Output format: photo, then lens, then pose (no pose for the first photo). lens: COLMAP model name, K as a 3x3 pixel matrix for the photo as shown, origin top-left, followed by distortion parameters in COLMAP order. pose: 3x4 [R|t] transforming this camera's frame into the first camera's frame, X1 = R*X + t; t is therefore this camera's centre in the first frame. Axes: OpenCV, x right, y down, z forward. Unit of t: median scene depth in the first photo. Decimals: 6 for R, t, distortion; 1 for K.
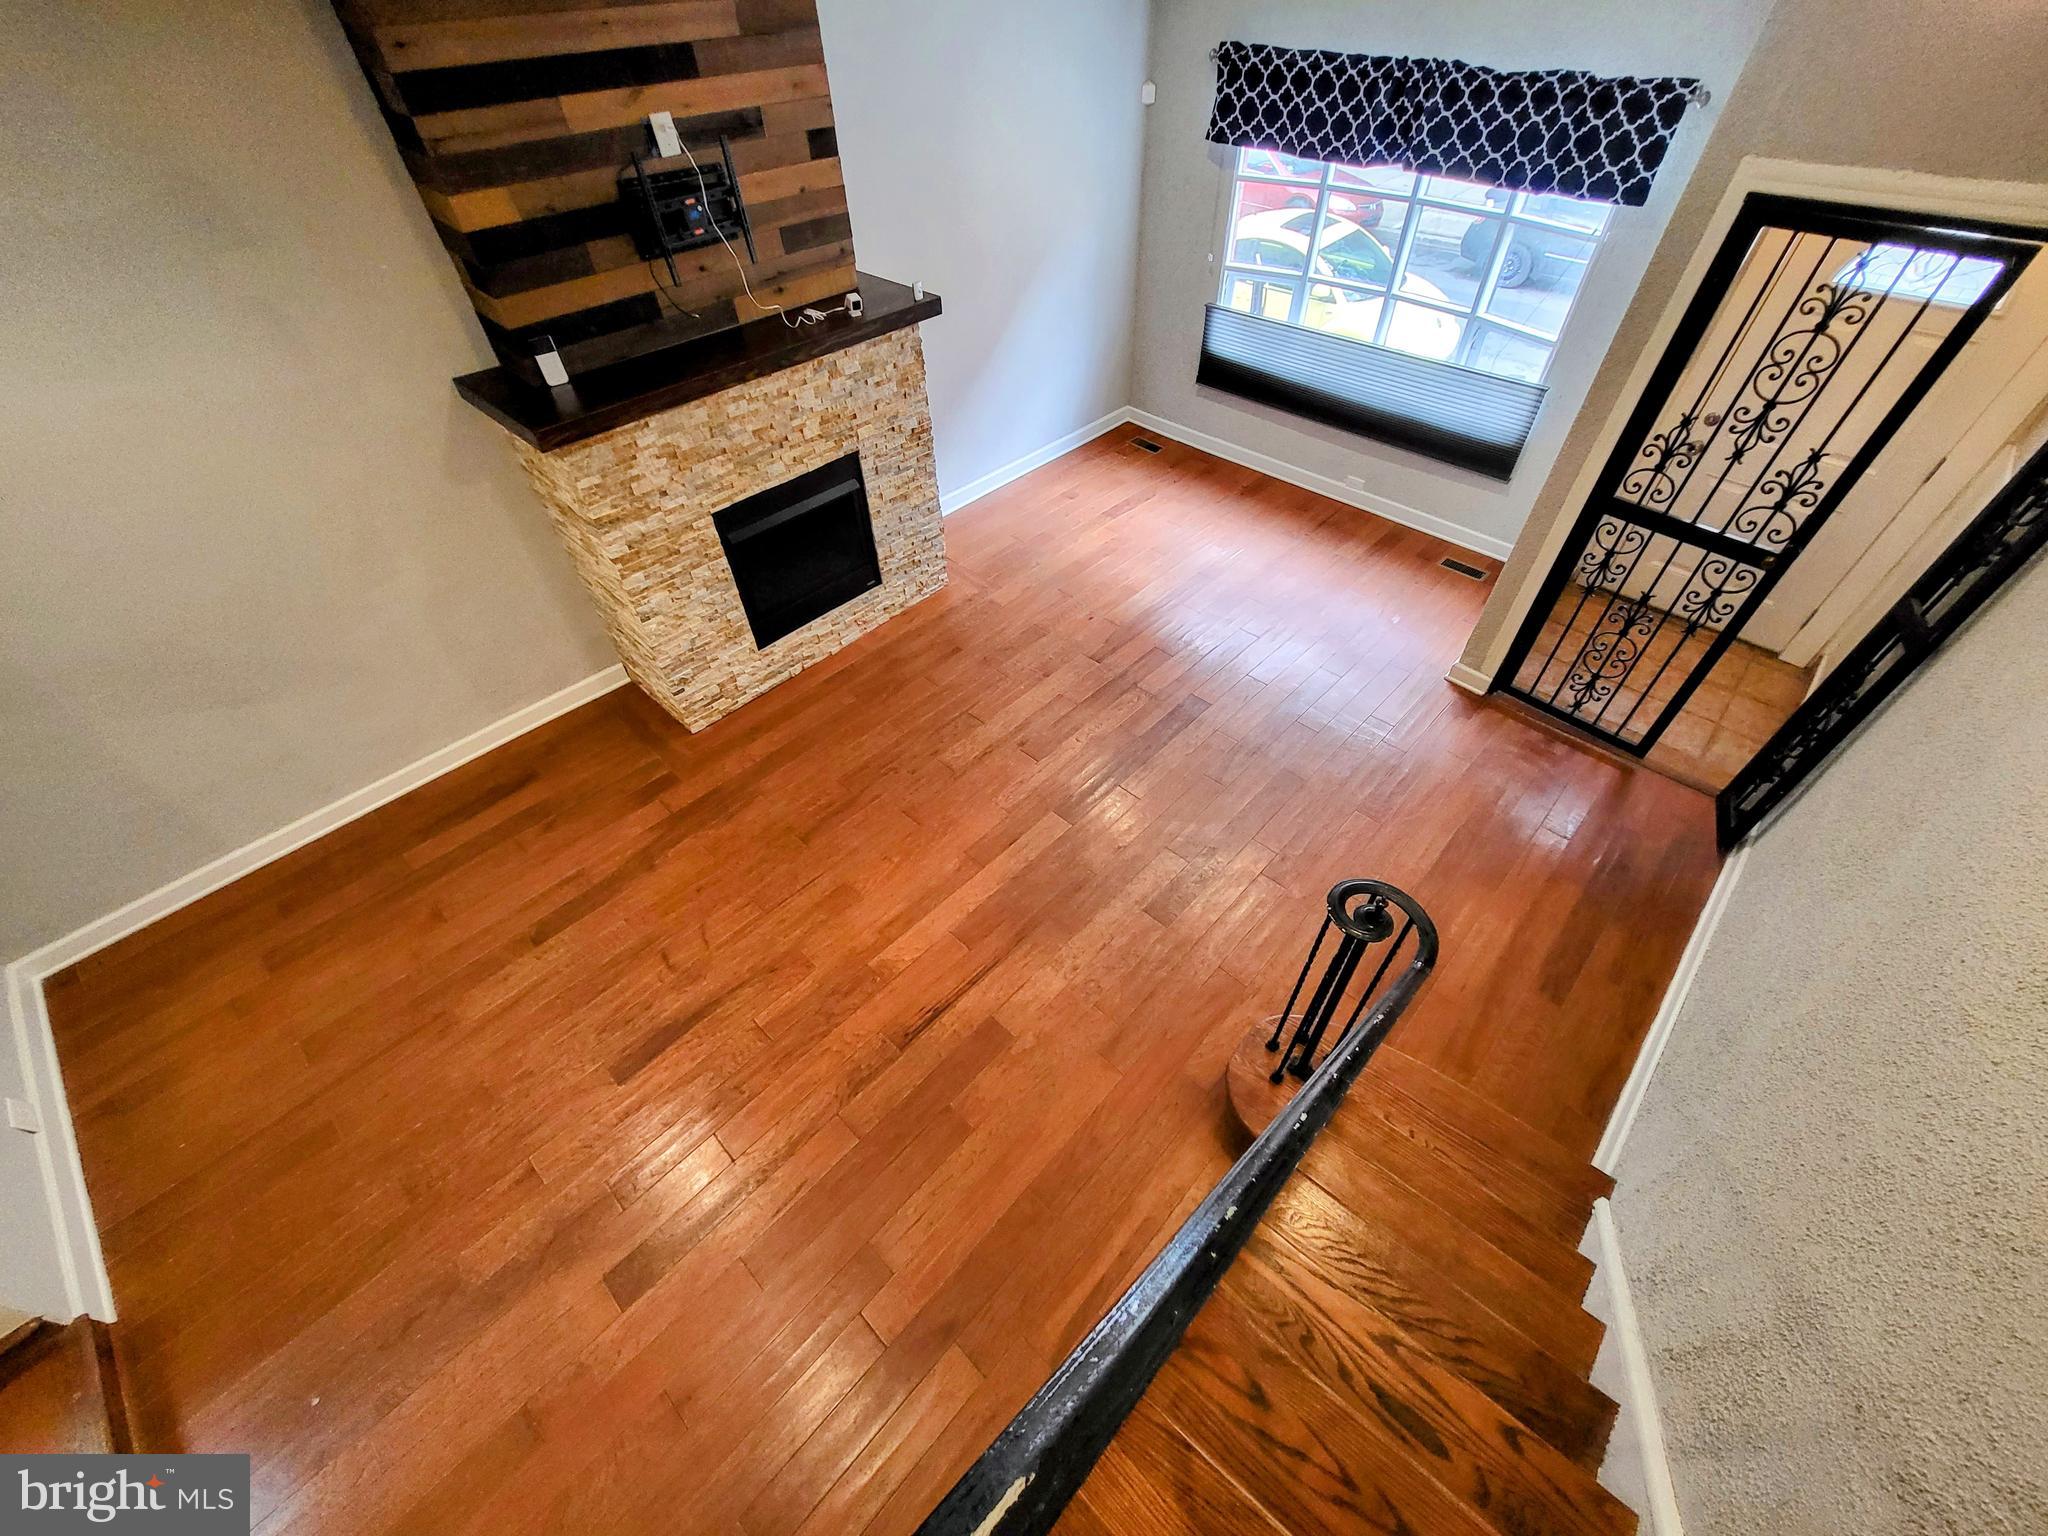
lens RADIAL K [[803.1, 0, 1044.2], [0, 803.1, 777.9], [0, 0, 1]] dist [0.001846, -0.000866]
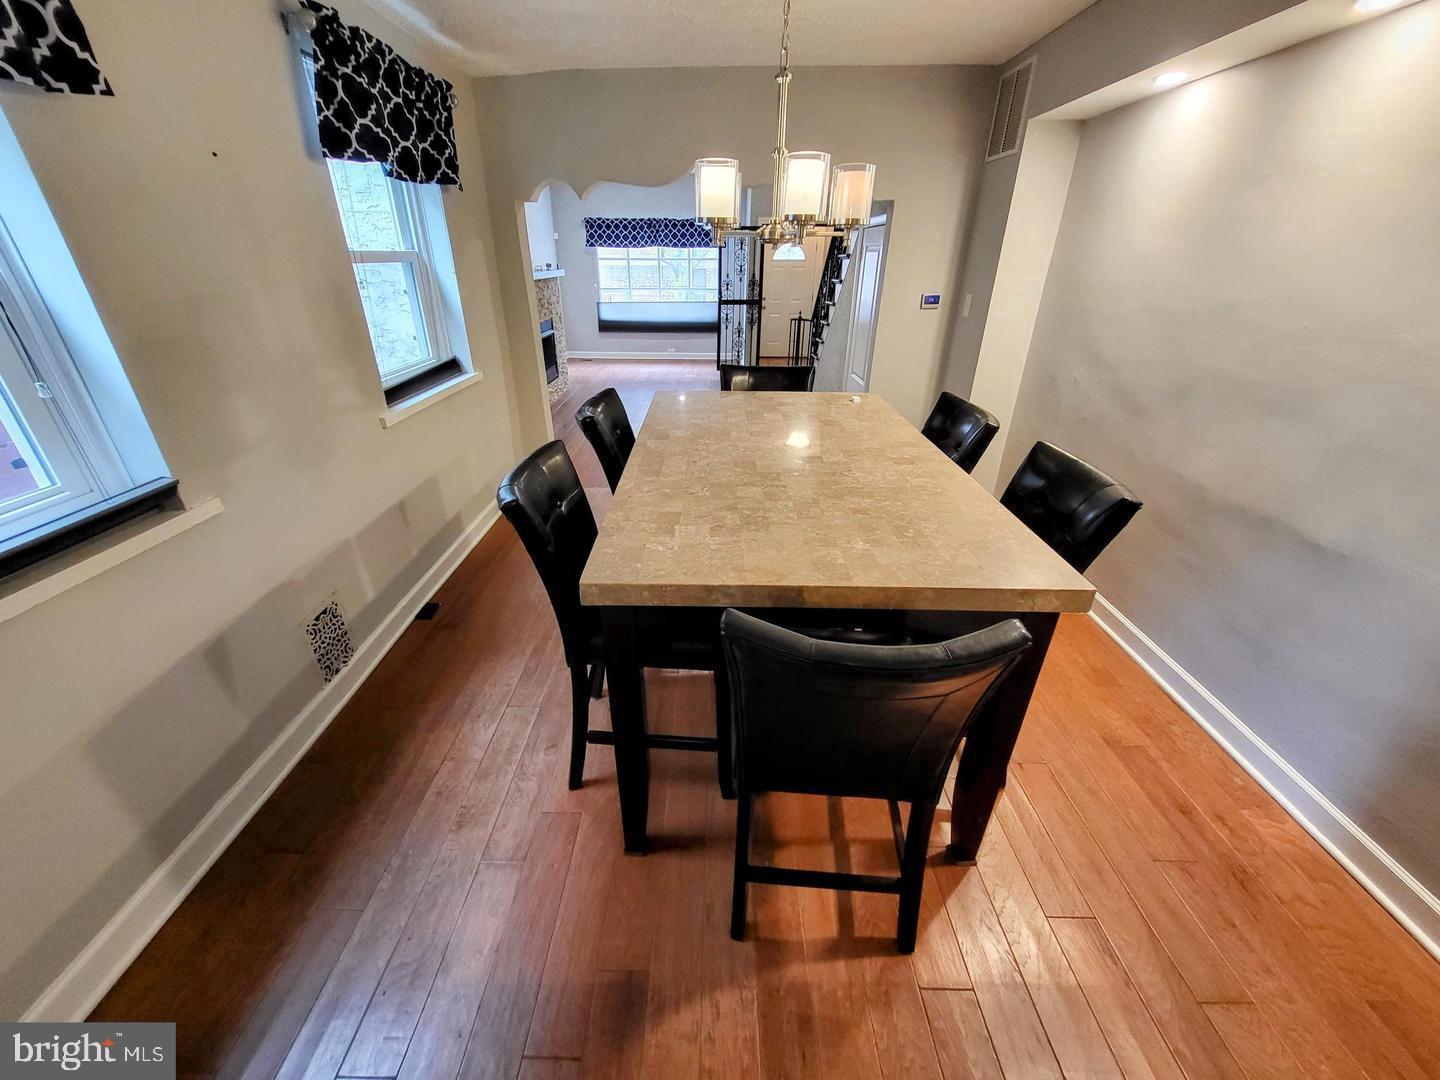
lens RADIAL K [[564.7, 0, 706.6], [0, 564.7, 543.6], [0, 0, 1]] dist [0.001846, -0.000866]
pose [[0.744113, -0.293326, 0.600213, -1.296718], [0.481604, 0.858191, -0.177667, 0.889305], [-0.462983, 0.421269, 0.779858, -0.428877]]
